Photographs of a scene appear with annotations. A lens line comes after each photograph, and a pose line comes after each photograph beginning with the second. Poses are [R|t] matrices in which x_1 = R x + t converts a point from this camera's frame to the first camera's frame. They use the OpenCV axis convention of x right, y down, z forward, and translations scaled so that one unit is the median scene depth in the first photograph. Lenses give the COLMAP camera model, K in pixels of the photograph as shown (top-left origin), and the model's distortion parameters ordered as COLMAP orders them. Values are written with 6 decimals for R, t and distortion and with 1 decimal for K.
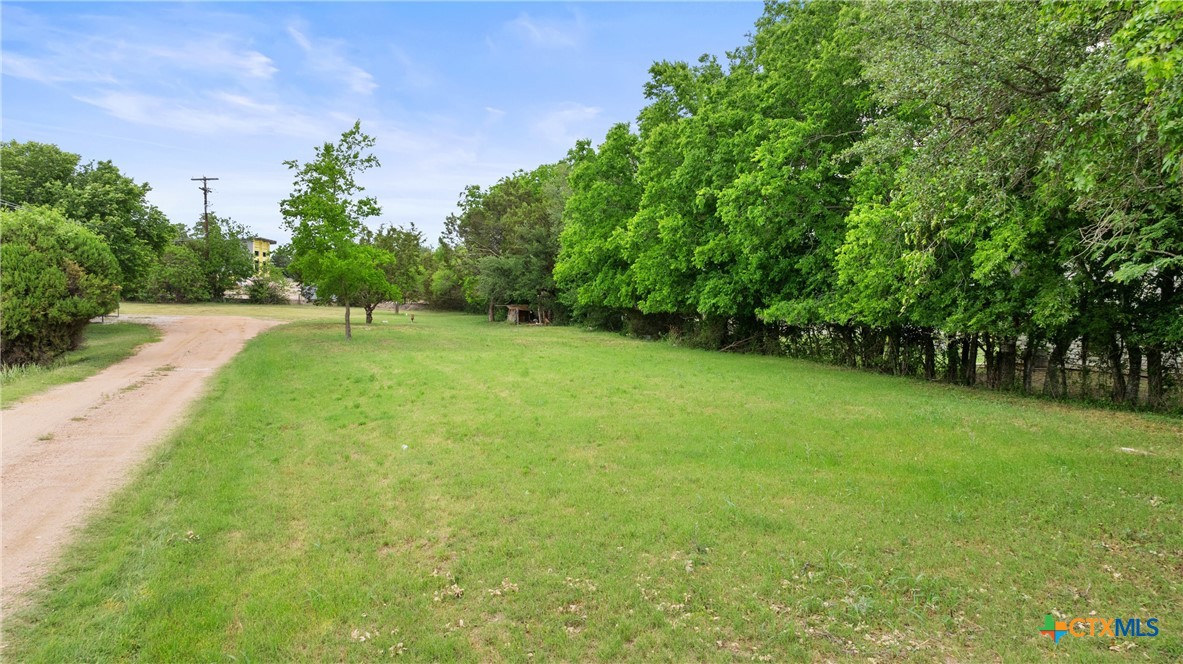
lens RADIAL K [[828.6, 0, 597.9], [0, 828.6, 329.8], [0, 0, 1]] dist [-0.031626, 0.029367]
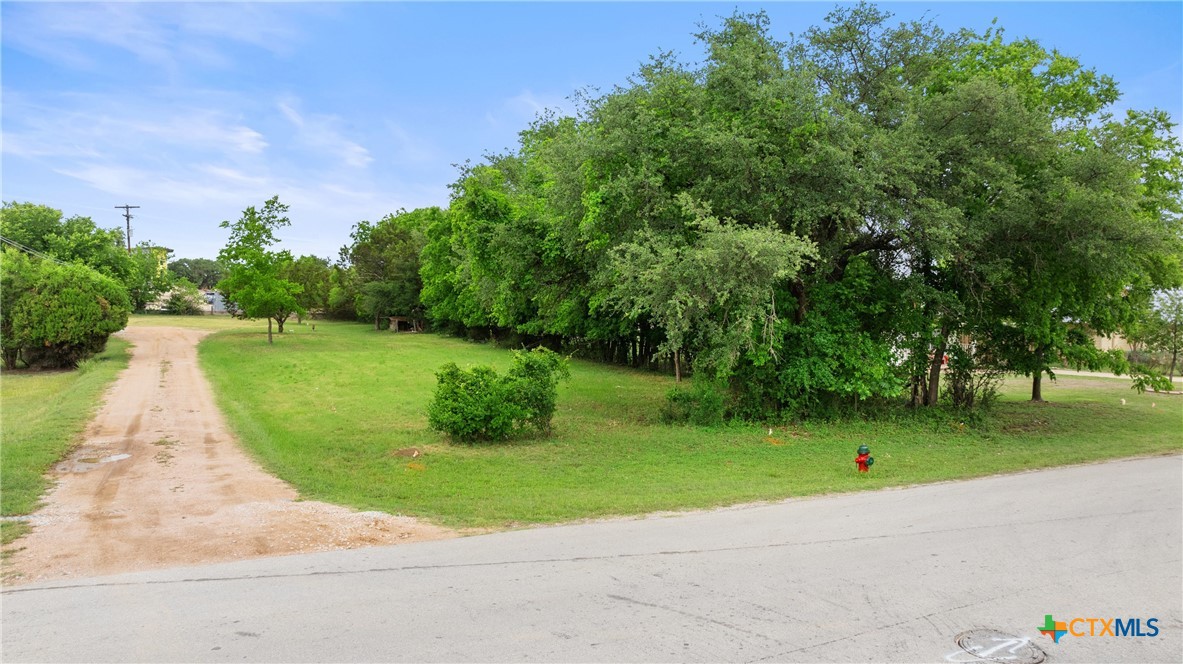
lens RADIAL K [[828.6, 0, 597.9], [0, 828.6, 329.8], [0, 0, 1]] dist [-0.031626, 0.029367]
pose [[0.993309, -0.005126, 0.115371, 0.075095], [0.005630, 0.999976, -0.004039, -0.003670], [-0.115348, 0.004661, 0.993314, -0.368037]]
